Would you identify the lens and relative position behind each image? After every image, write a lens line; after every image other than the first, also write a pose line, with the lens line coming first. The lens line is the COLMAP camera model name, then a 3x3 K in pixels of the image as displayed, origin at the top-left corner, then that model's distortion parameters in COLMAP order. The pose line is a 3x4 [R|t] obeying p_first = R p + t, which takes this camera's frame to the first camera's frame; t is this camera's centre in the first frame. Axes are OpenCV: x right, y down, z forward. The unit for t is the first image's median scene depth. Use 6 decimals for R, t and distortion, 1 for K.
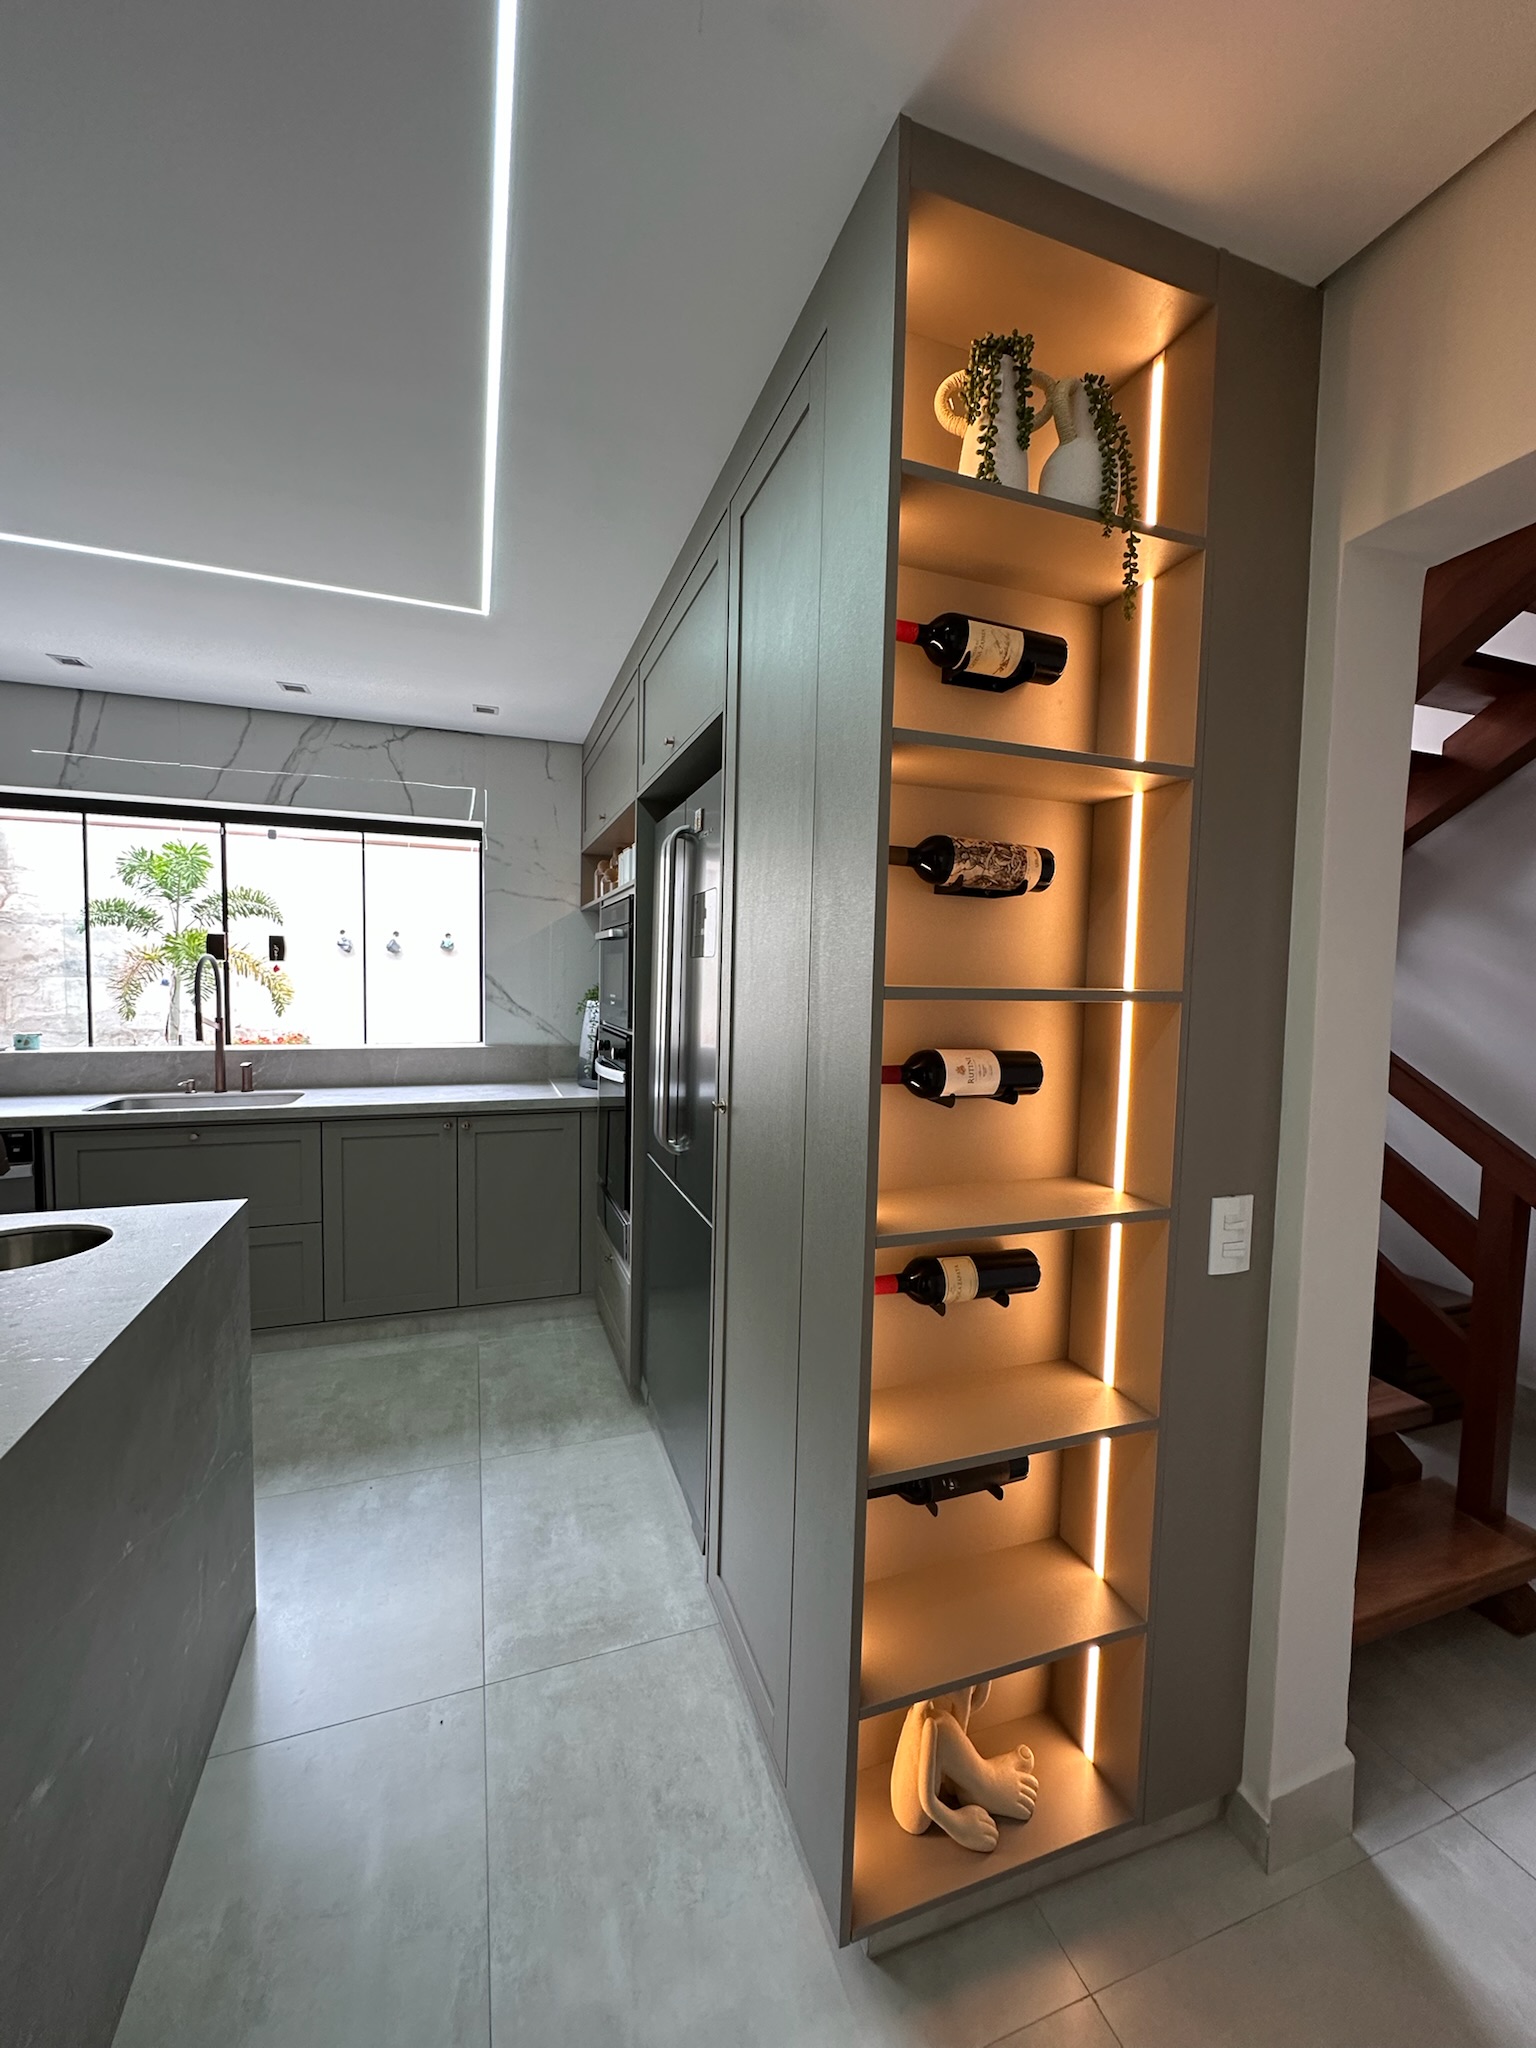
lens RADIAL K [[818.9, 0, 768.5], [0, 818.9, 1021.3], [0, 0, 1]] dist [-0.005450, 0.001624]
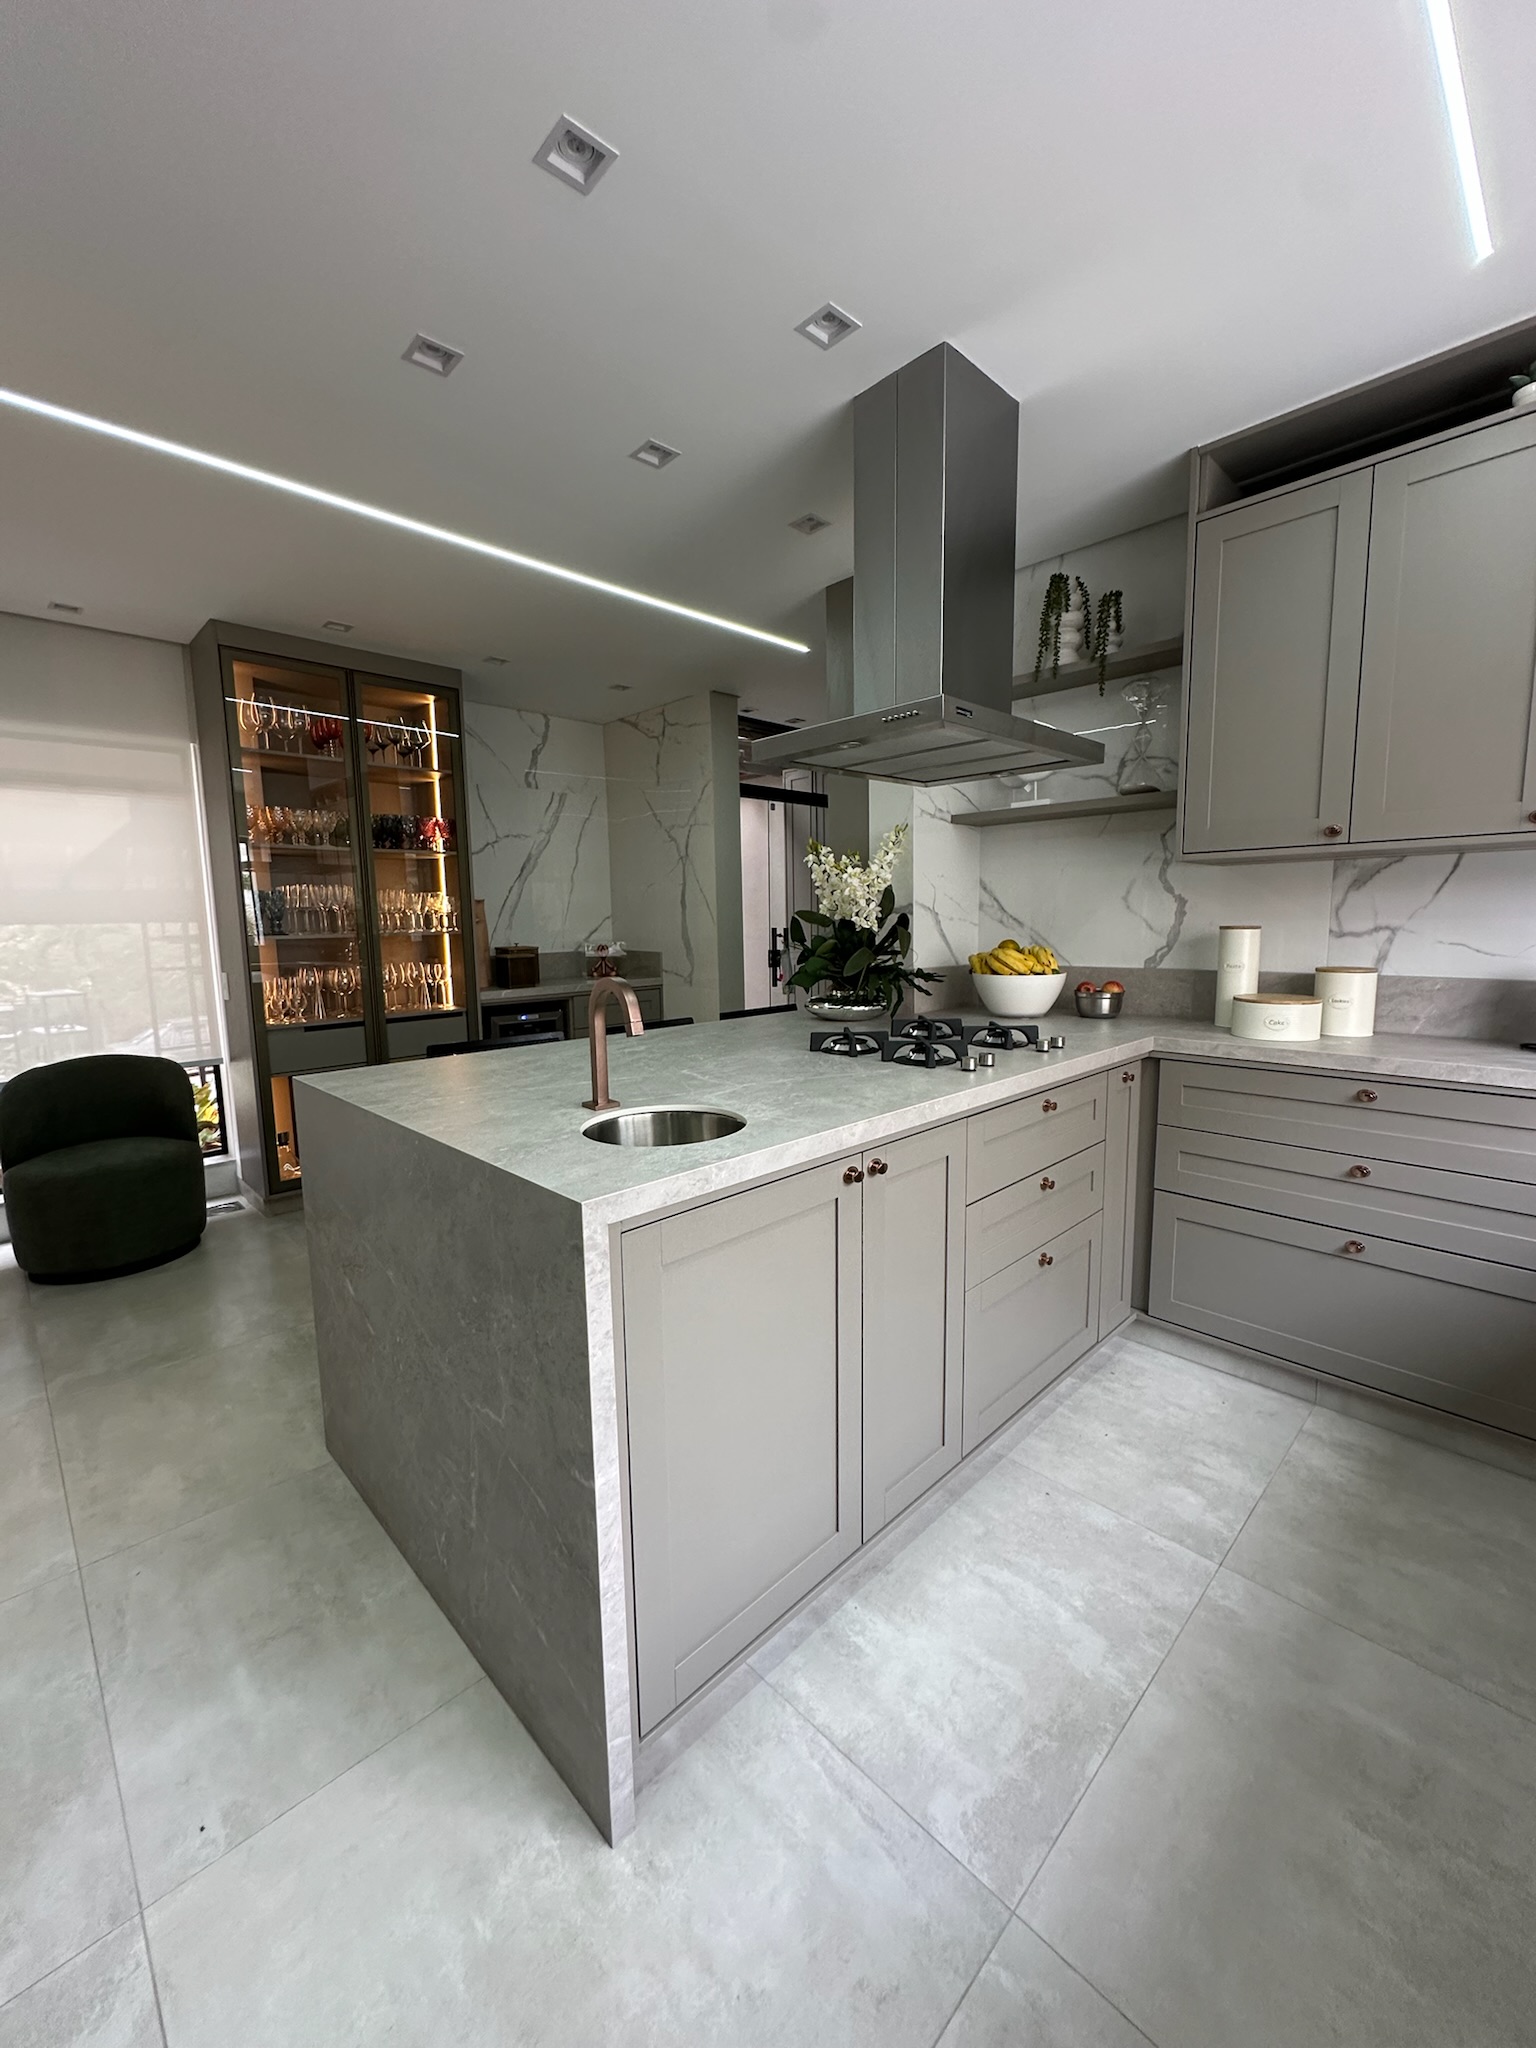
lens RADIAL K [[818.9, 0, 766.4], [0, 818.9, 1023.7], [0, 0, 1]] dist [-0.005450, 0.001624]
pose [[-0.909703, 0.049311, -0.412321, -0.323363], [-0.025358, 0.984475, 0.173685, -0.004217], [0.414484, 0.168457, -0.894330, 0.948988]]
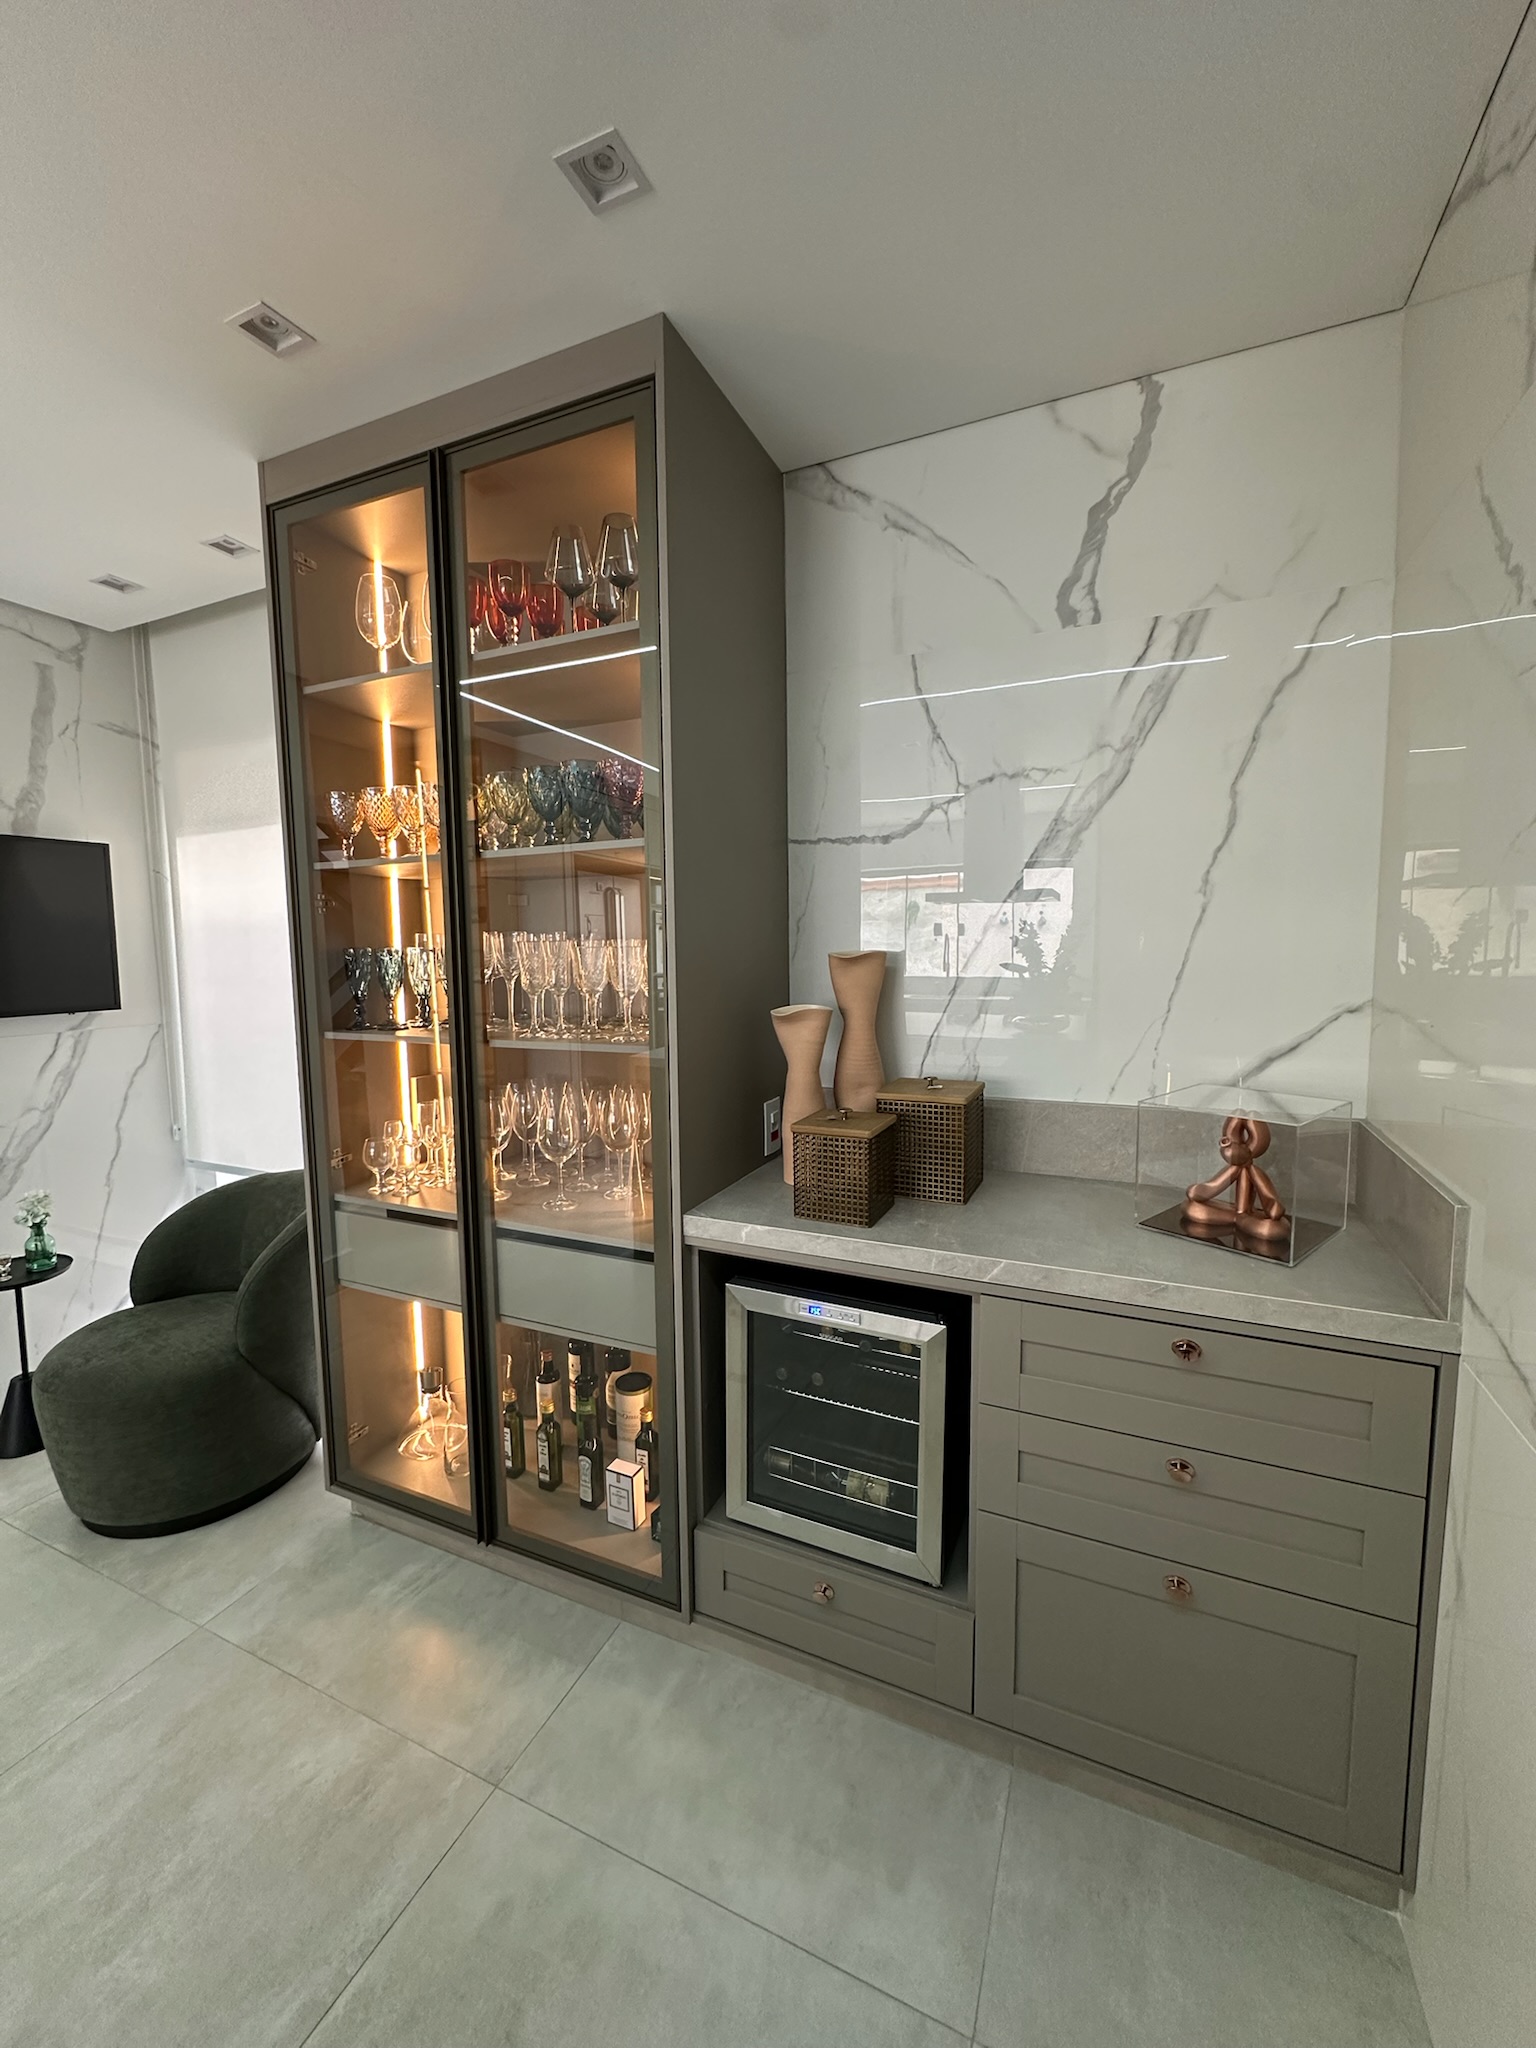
lens RADIAL K [[818.9, 0, 759.1], [0, 818.9, 1023.5], [0, 0, 1]] dist [-0.005450, 0.001624]
pose [[-0.723889, -0.073509, 0.685989, -0.848421], [0.038129, 0.988525, 0.146164, 0.007439], [-0.688862, 0.131962, -0.712780, -0.227018]]
